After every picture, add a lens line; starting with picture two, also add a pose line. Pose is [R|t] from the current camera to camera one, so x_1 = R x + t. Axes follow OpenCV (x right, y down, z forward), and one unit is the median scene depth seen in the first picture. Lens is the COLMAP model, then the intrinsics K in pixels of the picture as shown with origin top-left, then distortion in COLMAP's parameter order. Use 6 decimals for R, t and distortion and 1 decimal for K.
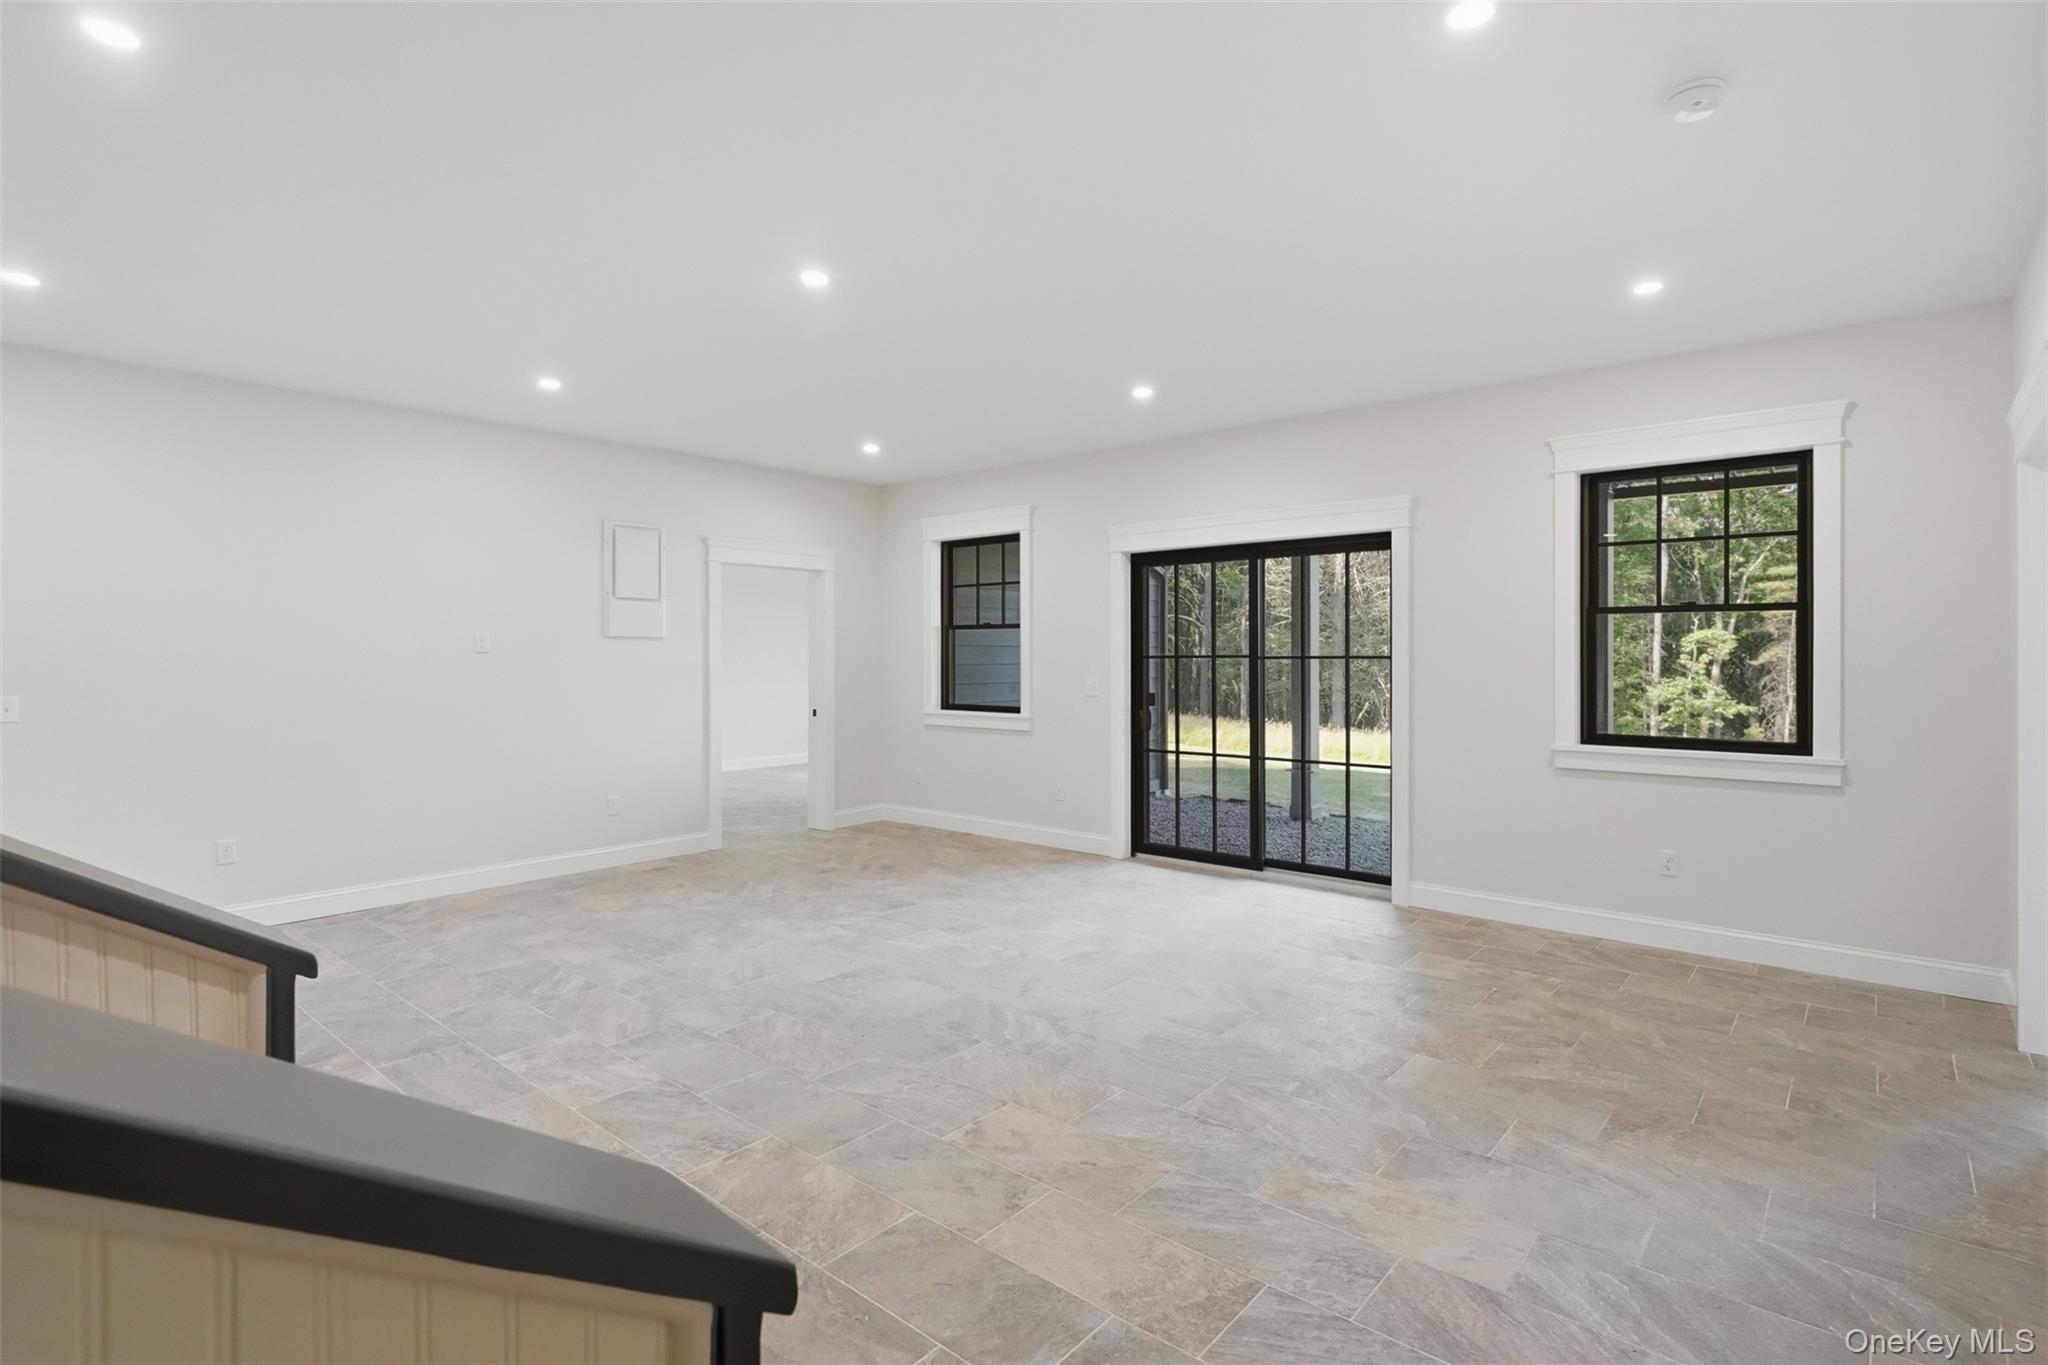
lens RADIAL K [[1008.6, 0, 1019.8], [0, 1008.6, 662.6], [0, 0, 1]] dist [-0.000287, 0.000292]
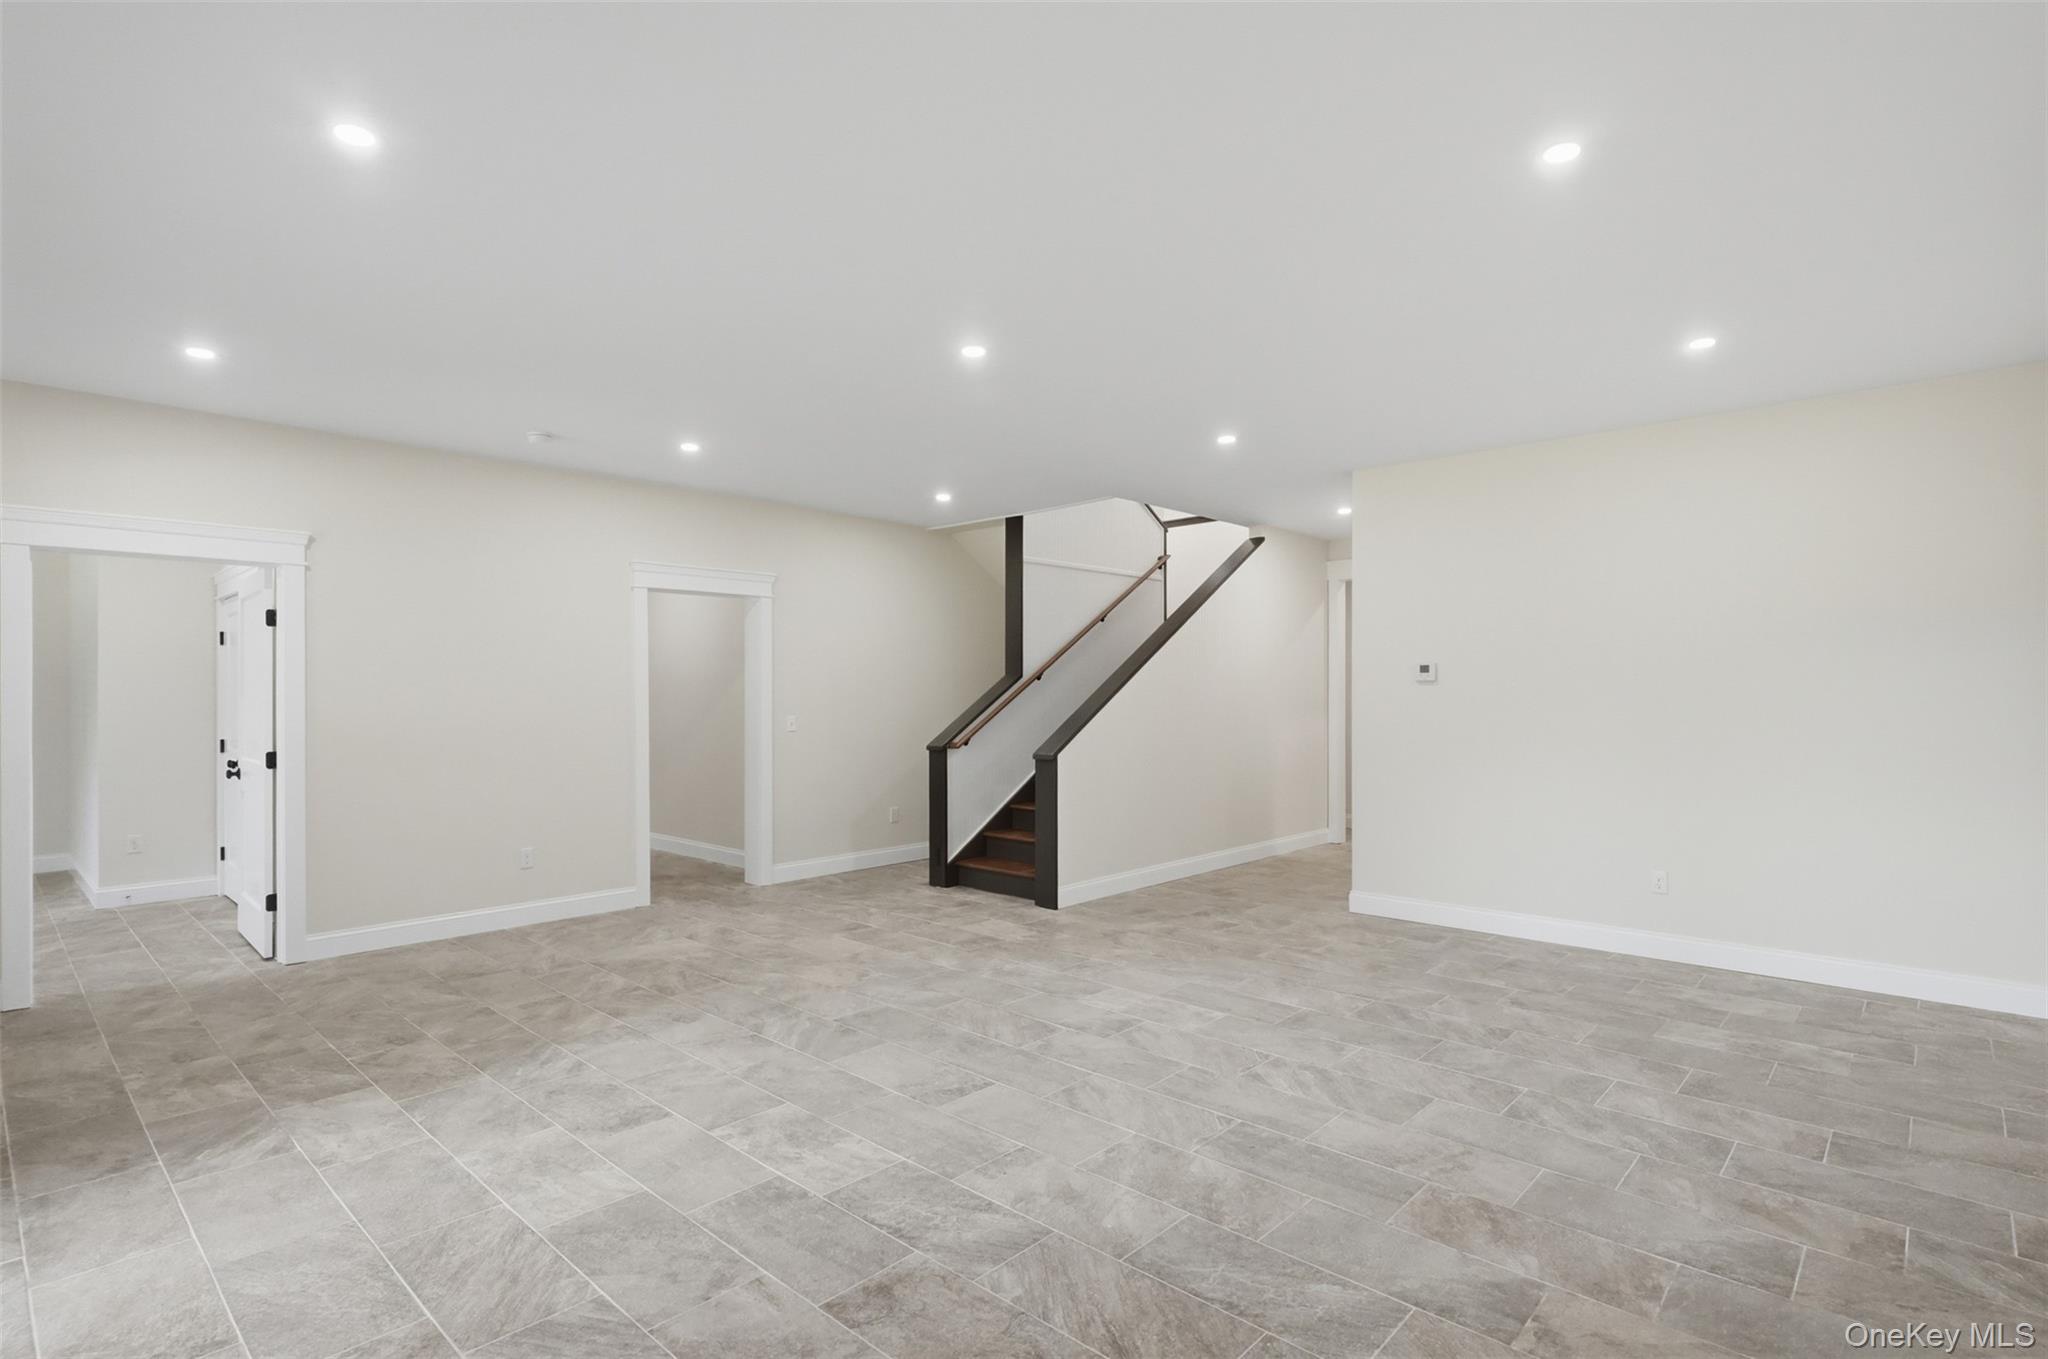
lens RADIAL K [[1008.6, 0, 1019.8], [0, 1008.6, 659.6], [0, 0, 1]] dist [-0.000287, 0.000292]
pose [[-0.999156, 0.006693, 0.040538, -0.297683], [0.005589, 0.999612, -0.027285, -0.013106], [-0.040704, -0.027036, -0.998805, 2.108606]]
